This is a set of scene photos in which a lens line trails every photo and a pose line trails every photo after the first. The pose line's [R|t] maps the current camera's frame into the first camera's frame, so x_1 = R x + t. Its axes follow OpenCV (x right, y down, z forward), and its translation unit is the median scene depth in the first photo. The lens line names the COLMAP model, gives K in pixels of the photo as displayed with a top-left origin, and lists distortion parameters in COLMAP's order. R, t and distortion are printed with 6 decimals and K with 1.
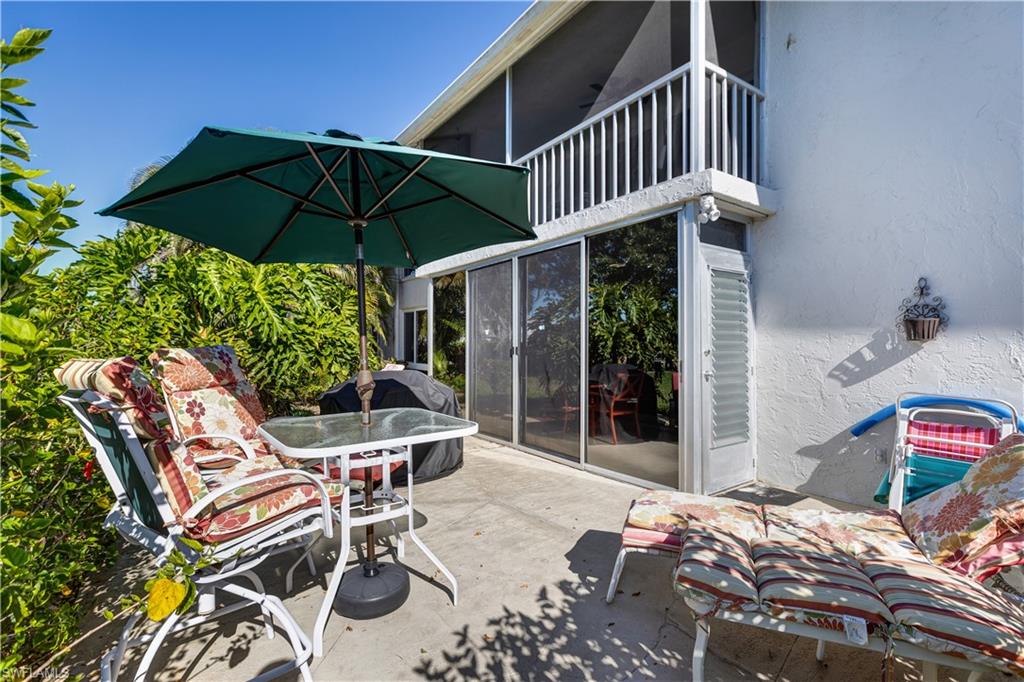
lens RADIAL K [[473.2, 0, 510.5], [0, 473.2, 341.9], [0, 0, 1]] dist [-0.004231, -0.000140]
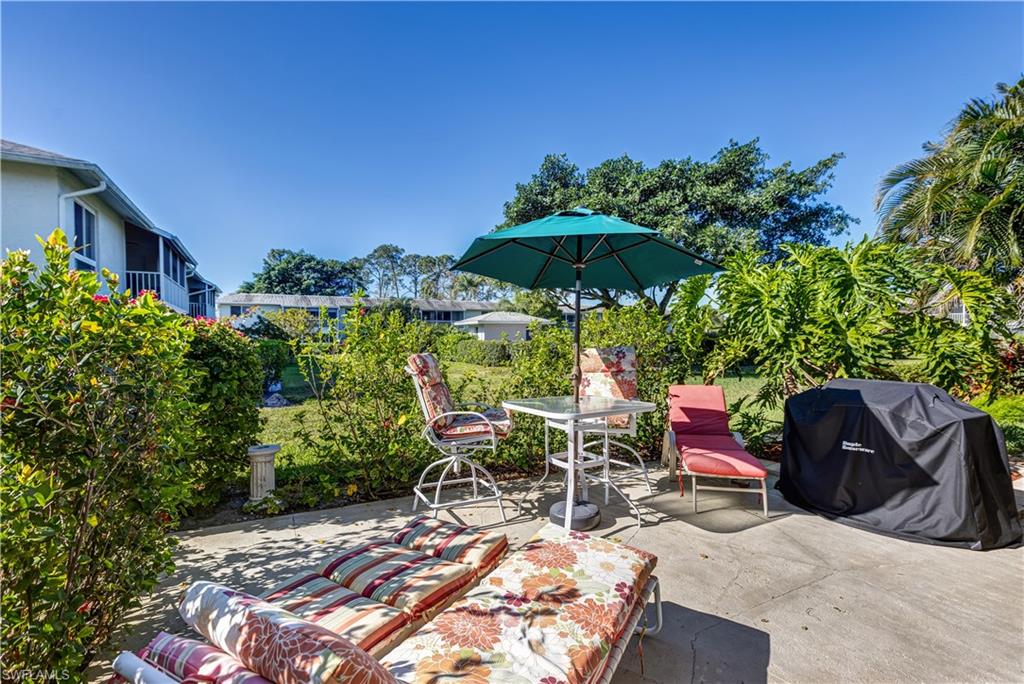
lens RADIAL K [[473.2, 0, 510.2], [0, 473.2, 342.9], [0, 0, 1]] dist [-0.004231, -0.000140]
pose [[-0.119005, 0.009577, -0.992847, 1.633820], [0.005907, 0.999943, 0.008937, -0.034812], [0.992876, -0.004801, -0.119055, 1.358467]]
